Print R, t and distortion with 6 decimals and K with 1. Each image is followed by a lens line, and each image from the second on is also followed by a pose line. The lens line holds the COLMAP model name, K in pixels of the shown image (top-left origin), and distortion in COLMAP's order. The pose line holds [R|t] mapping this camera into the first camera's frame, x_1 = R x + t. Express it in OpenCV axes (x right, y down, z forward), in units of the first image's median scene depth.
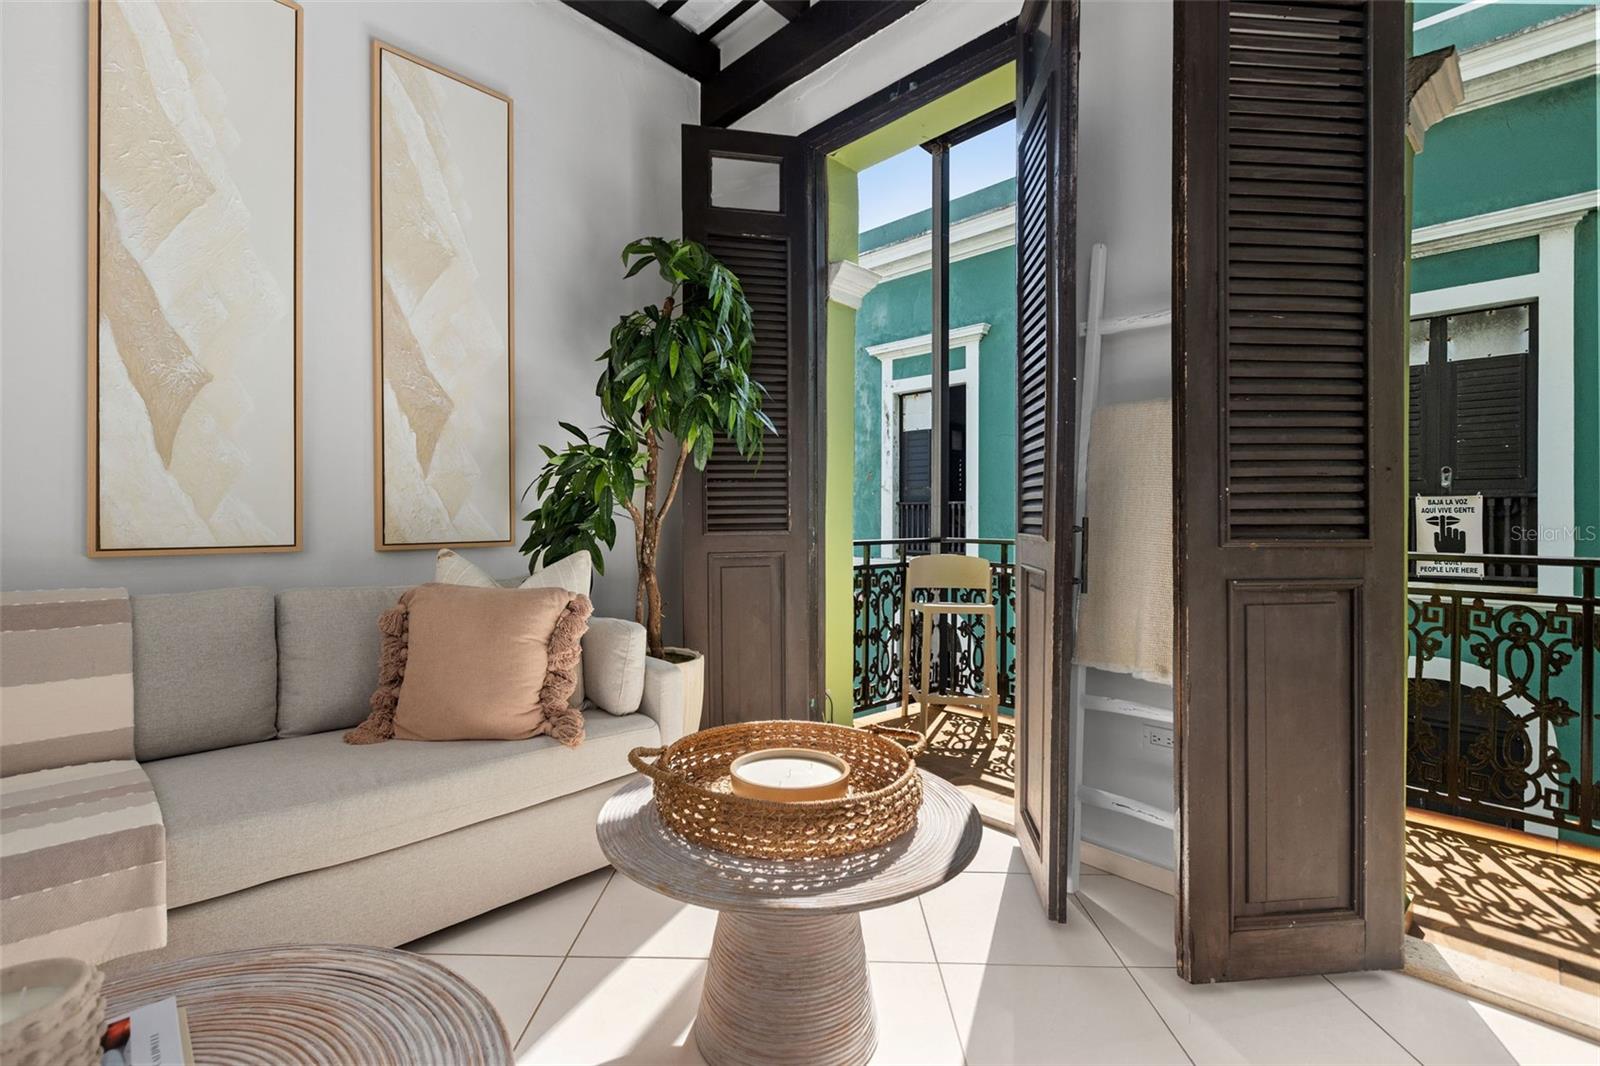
lens RADIAL K [[718.9, 0, 799.2], [0, 718.9, 514.1], [0, 0, 1]] dist [0.003794, -0.001436]
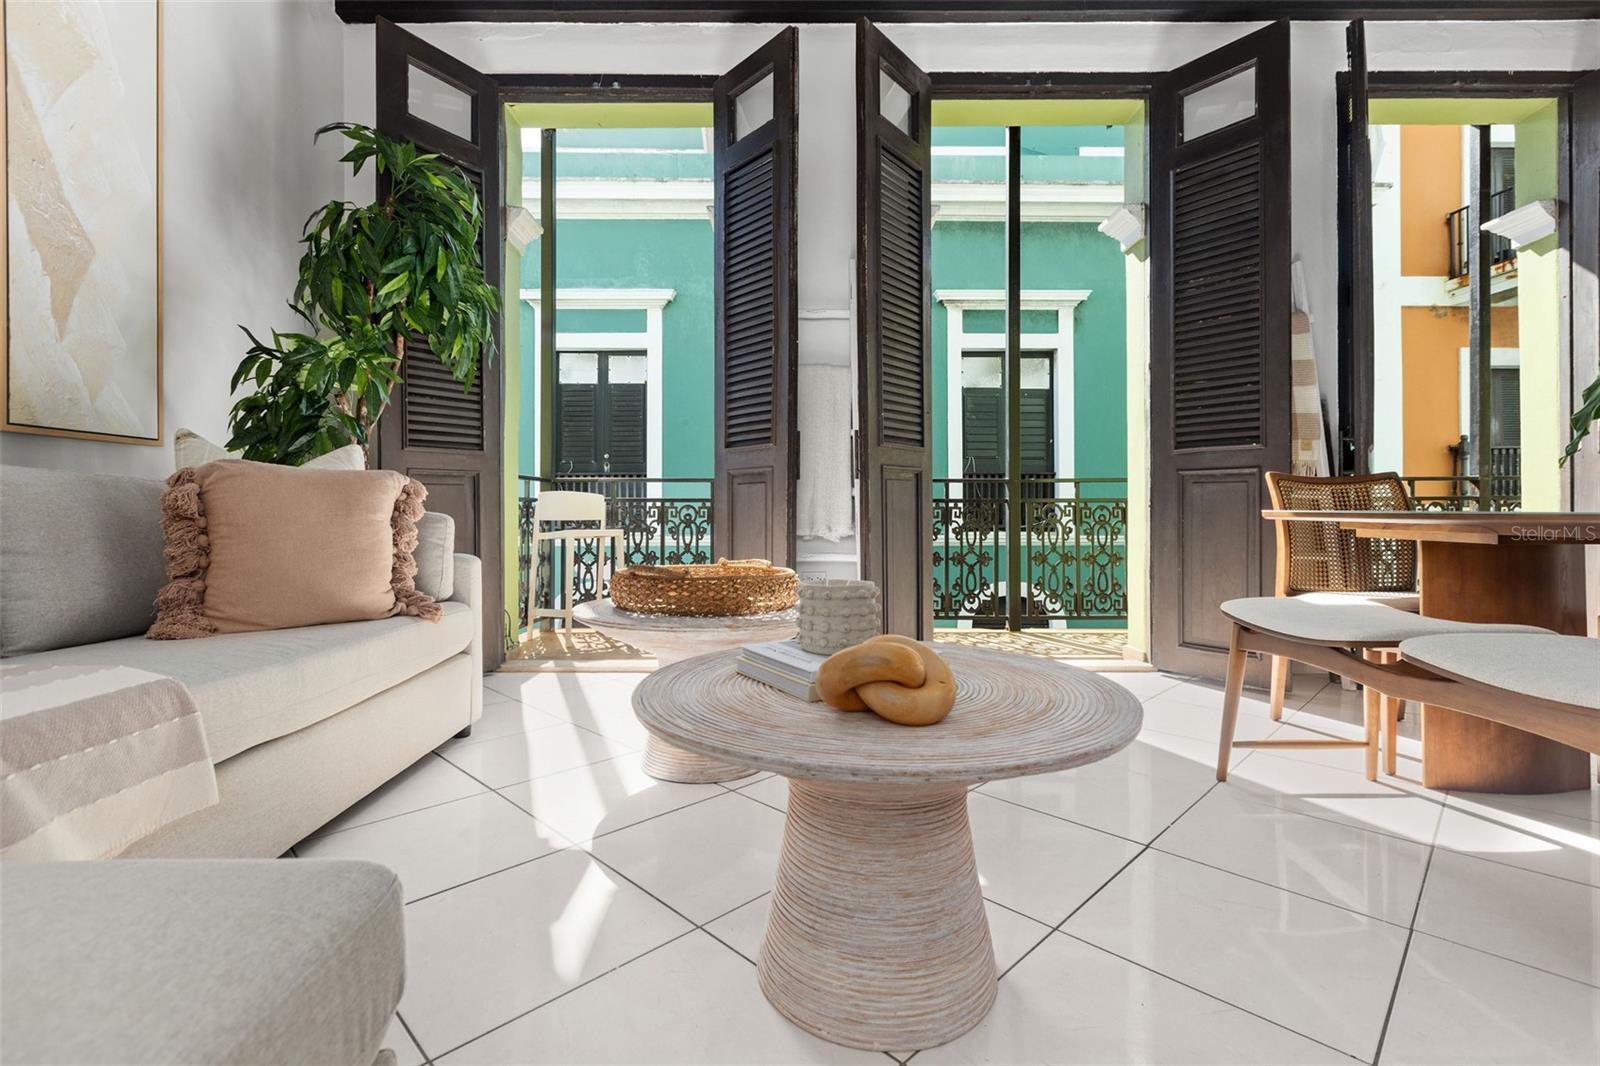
lens RADIAL K [[718.9, 0, 804.2], [0, 718.9, 501.5], [0, 0, 1]] dist [0.003794, -0.001436]
pose [[0.693722, 0.003243, 0.720235, -0.489134], [0.000296, 0.999988, -0.004787, 0.111681], [-0.720242, 0.003534, 0.693713, -0.065436]]
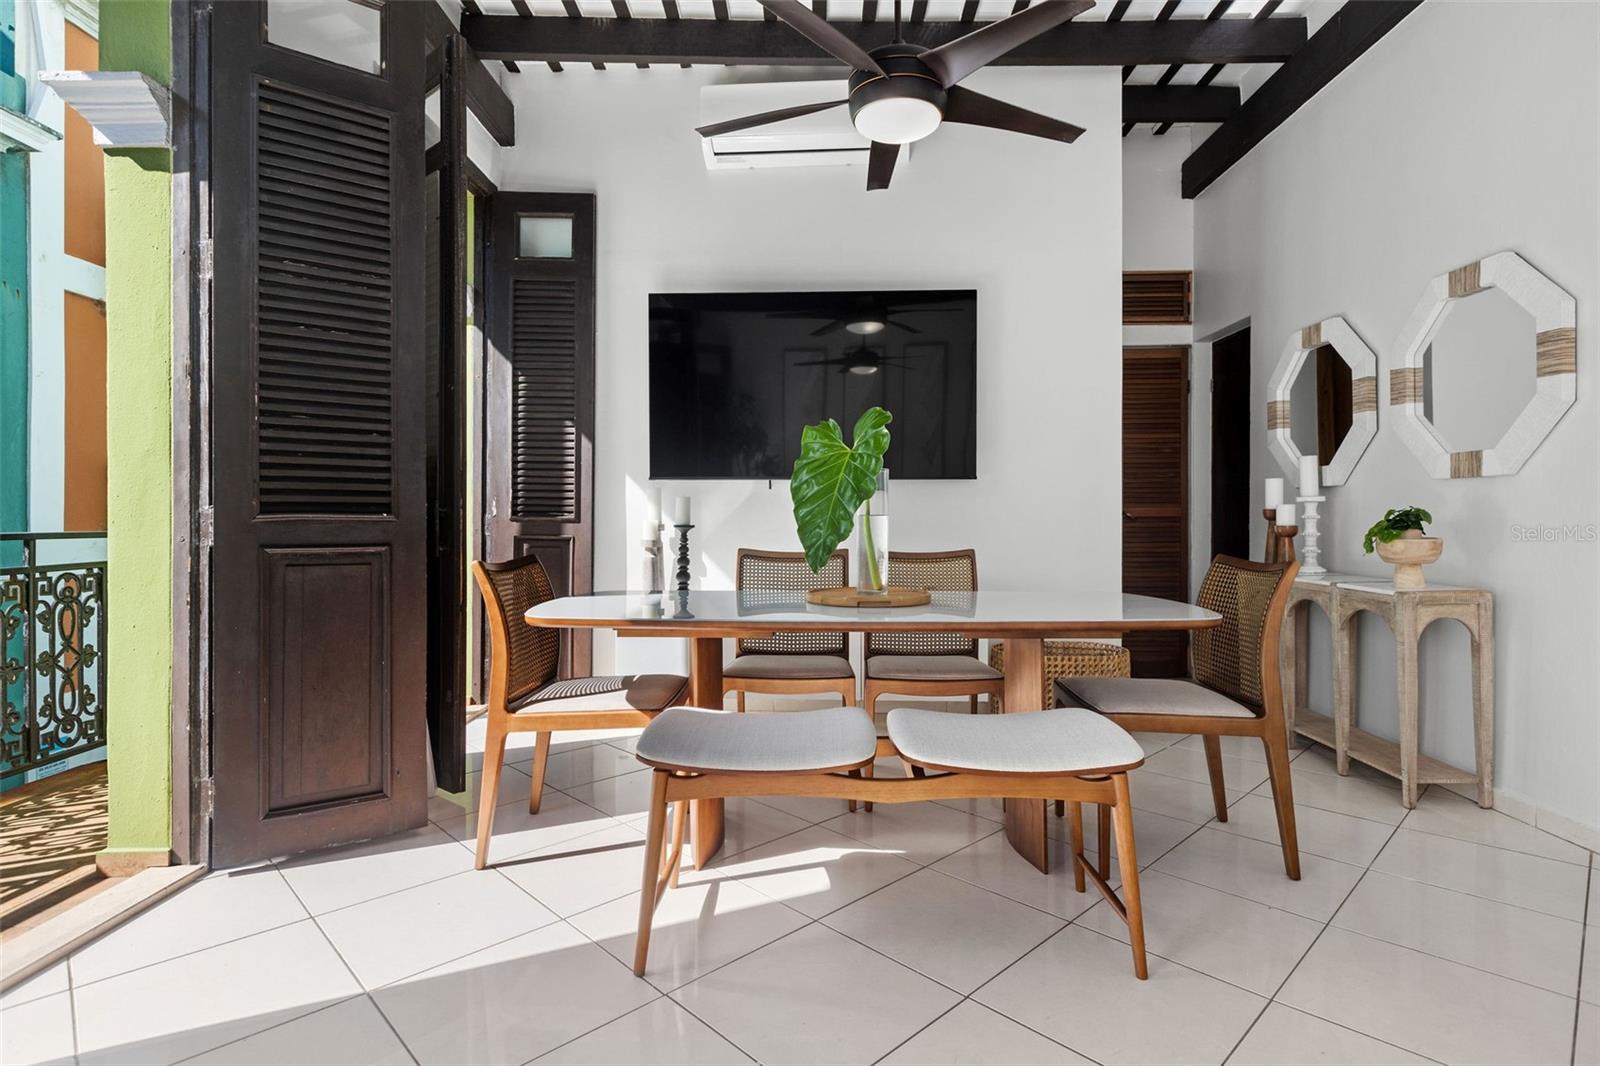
lens RADIAL K [[808.9, 0, 797.5], [0, 808.9, 525.7], [0, 0, 1]] dist [-0.000985, -0.000447]
pose [[-0.707262, -0.008469, 0.706900, -0.229444], [-0.006217, 0.999964, 0.005760, 0.027544], [-0.706924, -0.000321, -0.707290, 0.498104]]
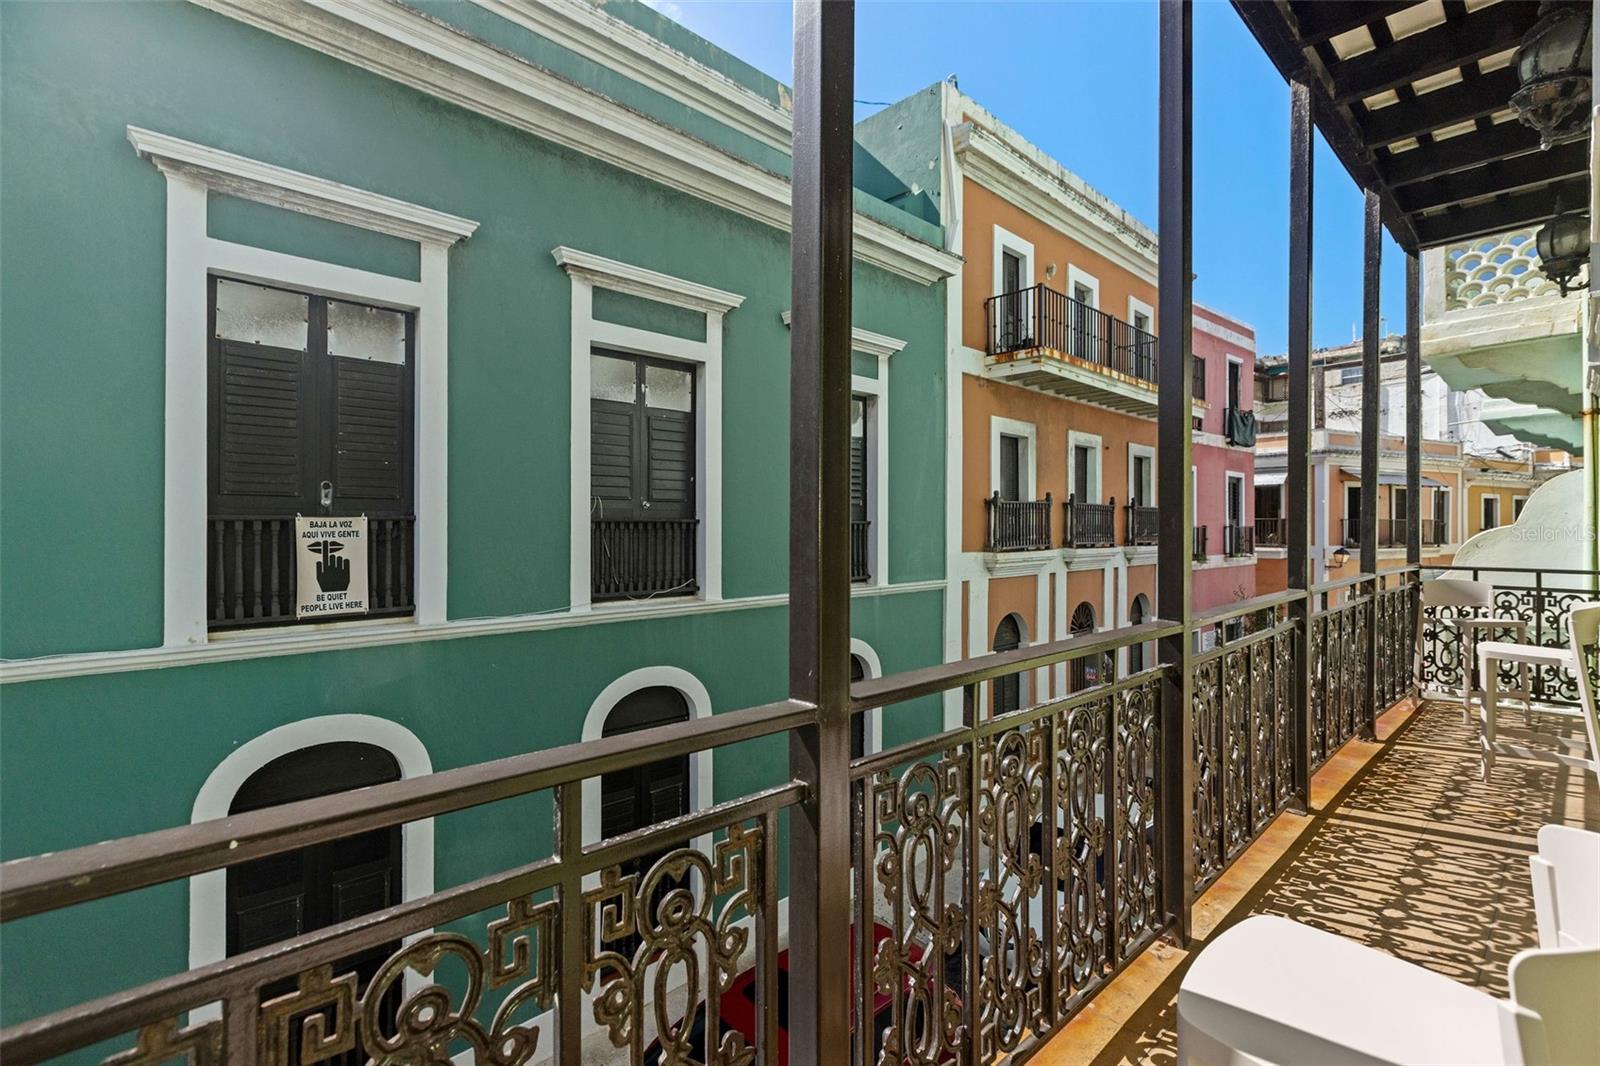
lens RADIAL K [[718.9, 0, 807.2], [0, 718.9, 522.2], [0, 0, 1]] dist [0.003794, -0.001436]
pose [[0.007735, 0.002421, 0.999967, 0.209128], [-0.001330, 0.999996, -0.002411, -0.046086], [-0.999969, -0.001311, 0.007738, 1.159847]]
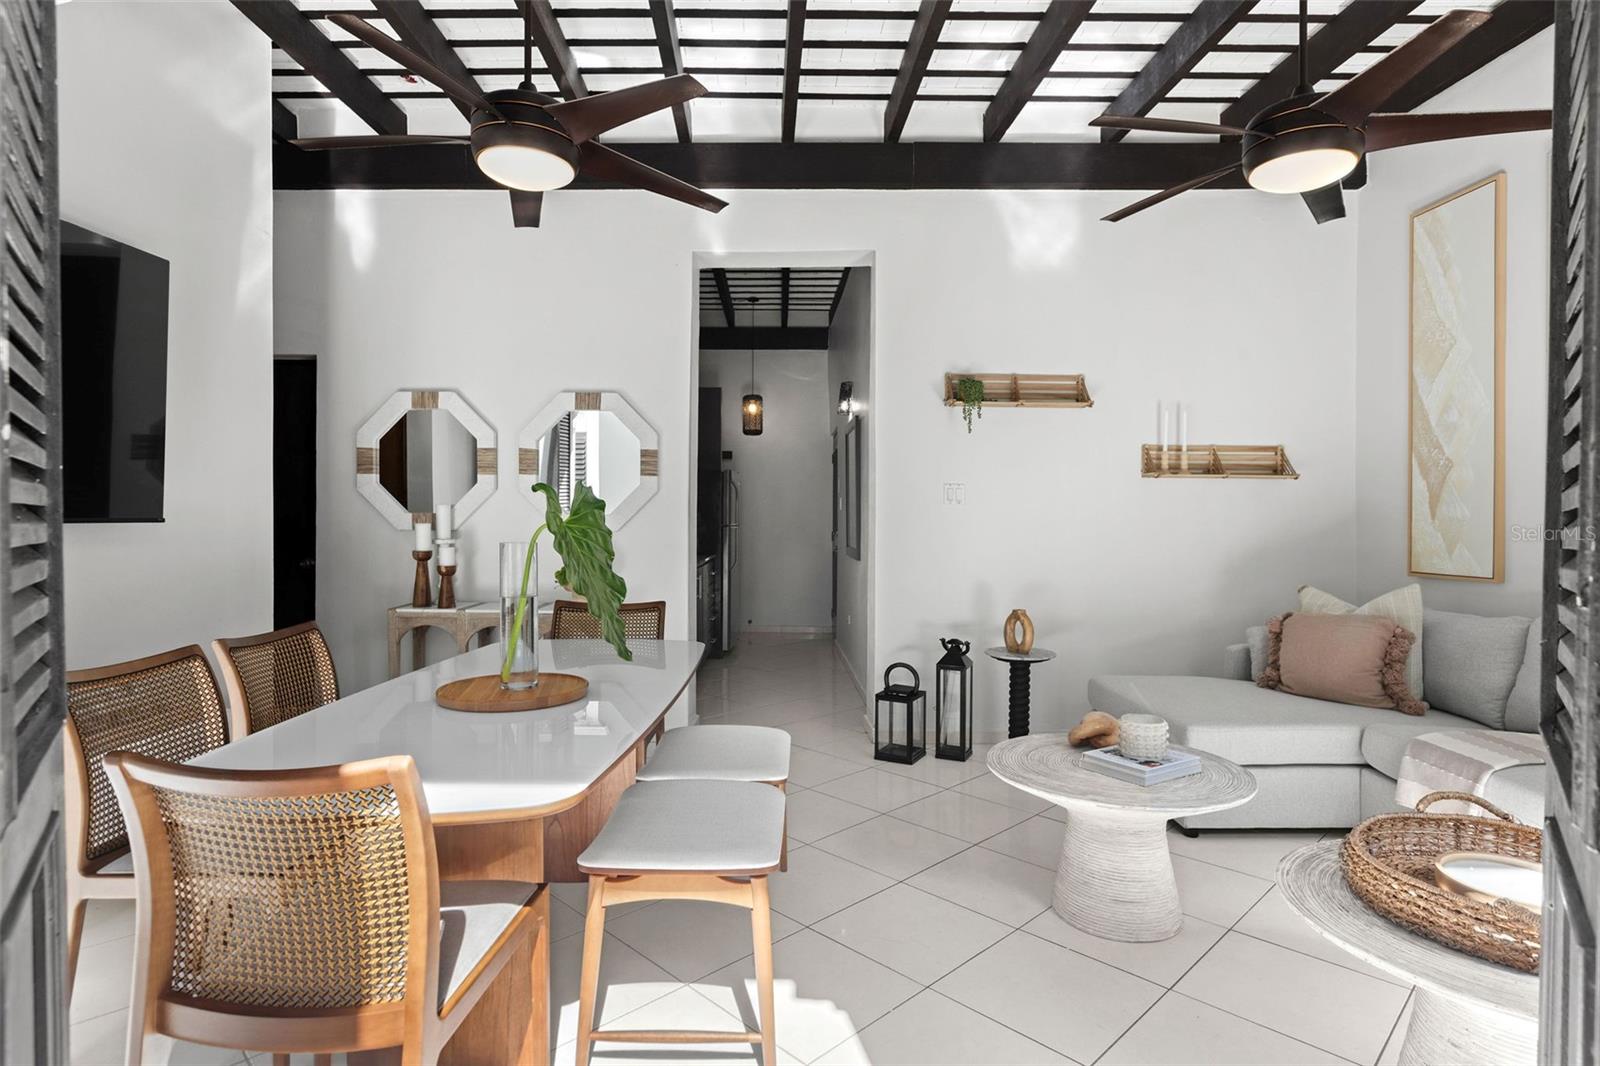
lens RADIAL K [[827.8, 0, 795.6], [0, 827.8, 524.4], [0, 0, 1]] dist [-0.004952, -0.000283]
pose [[-0.702870, 0.000377, -0.711319, 0.752364], [-0.005131, 0.999971, 0.005600, -0.056282], [0.711300, 0.007586, -0.702847, 0.587721]]
